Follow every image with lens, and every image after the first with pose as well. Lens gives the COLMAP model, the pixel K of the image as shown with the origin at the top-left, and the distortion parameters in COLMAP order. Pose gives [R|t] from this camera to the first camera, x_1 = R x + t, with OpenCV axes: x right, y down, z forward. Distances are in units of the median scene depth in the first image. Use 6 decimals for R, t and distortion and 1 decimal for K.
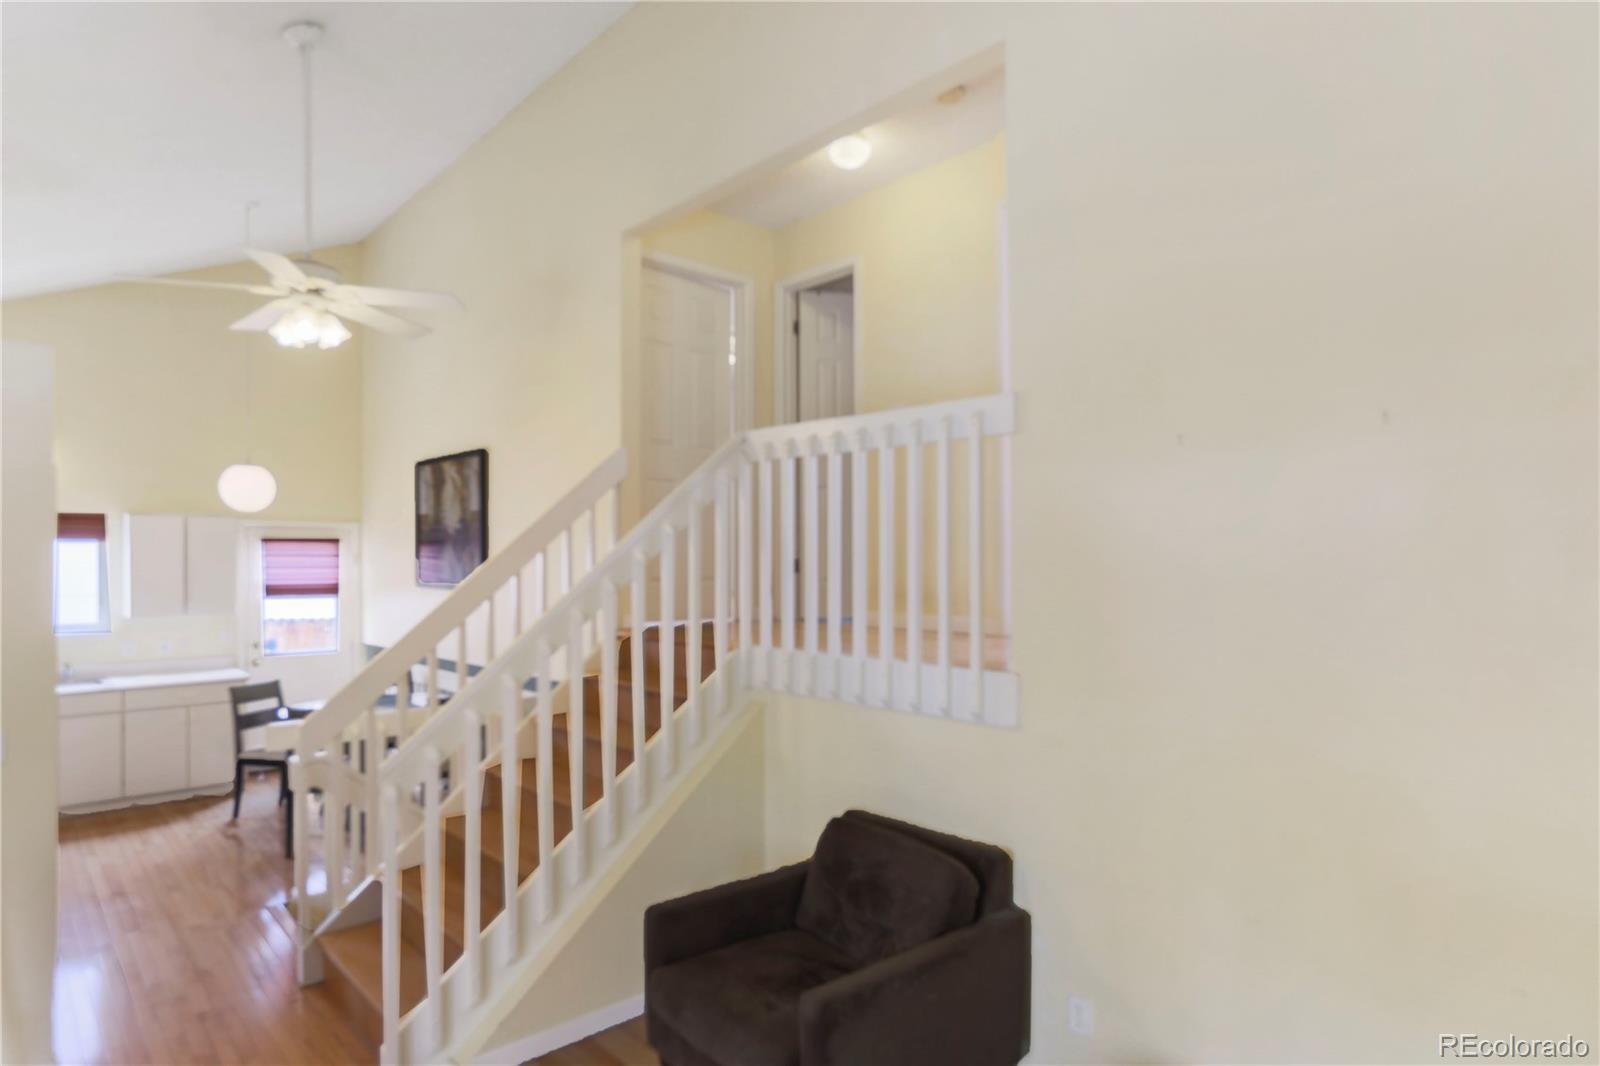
lens RADIAL K [[907.1, 0, 765.2], [0, 907.1, 552.7], [0, 0, 1]] dist [0.003703, 0.022125]
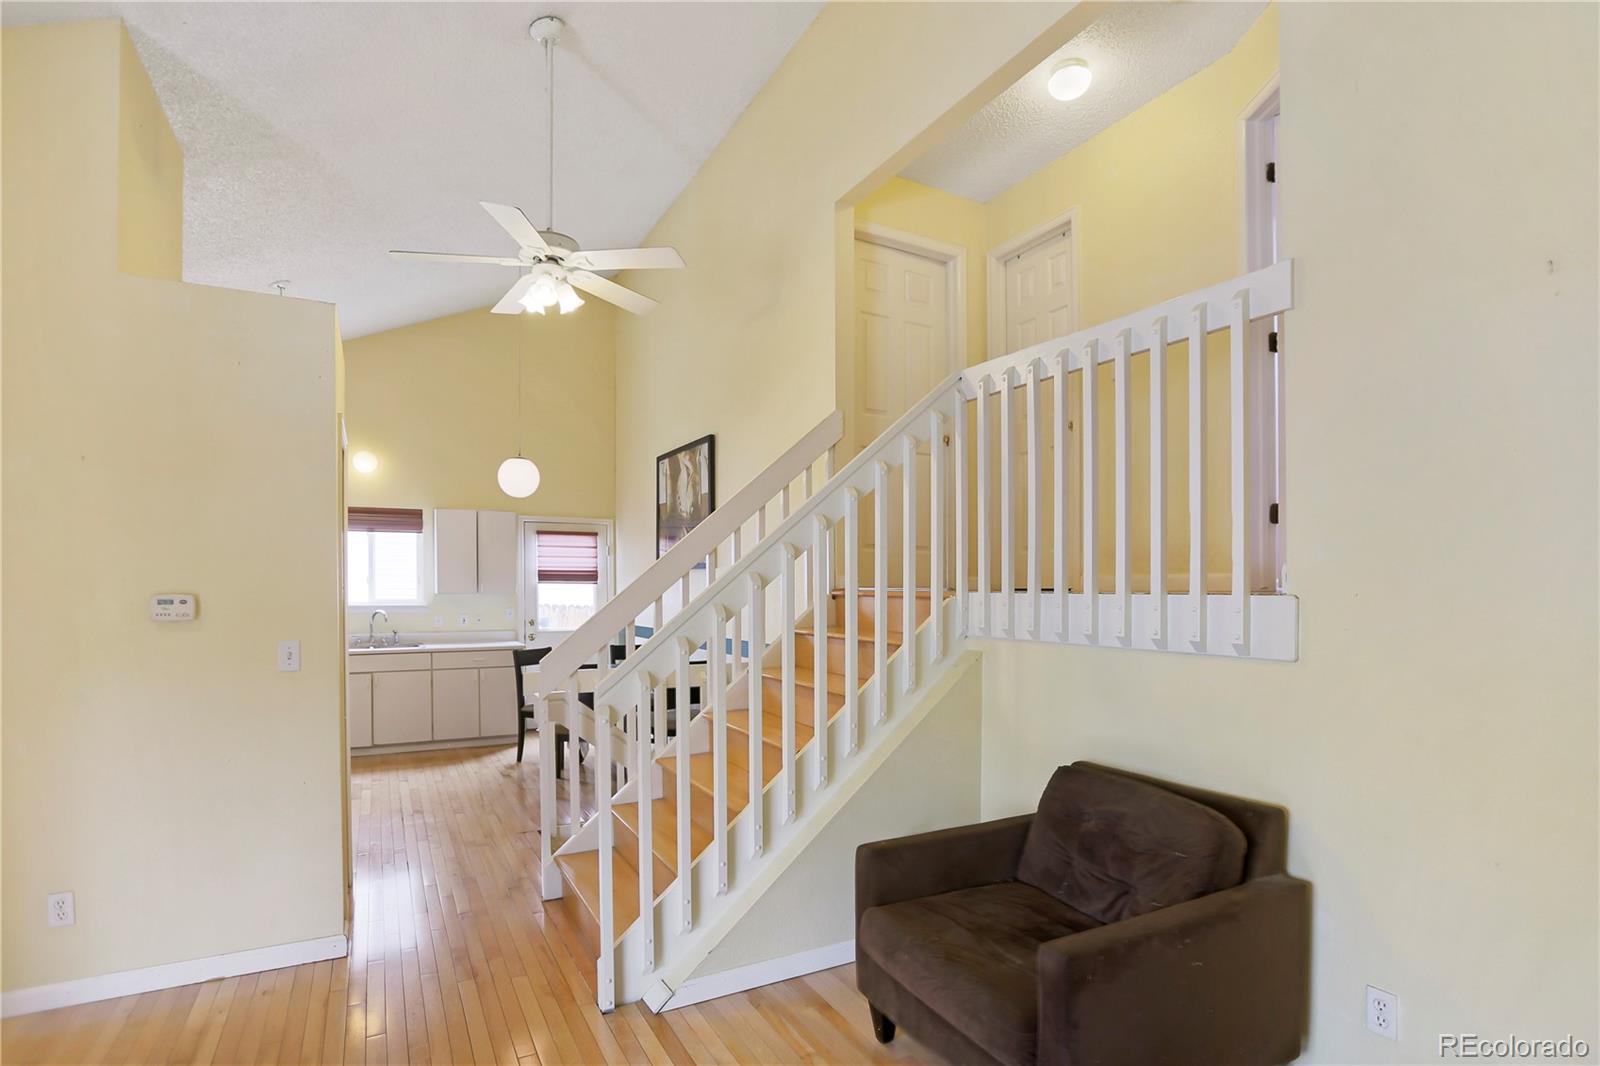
lens RADIAL K [[790.4, 0, 799.2], [0, 790.4, 581.1], [0, 0, 1]] dist [-0.082234, 0.078454]
pose [[0.977499, -0.000009, -0.210940, -0.014767], [0.000286, 0.999999, 0.001281, 0.092057], [0.210940, -0.001313, 0.977498, 0.156716]]
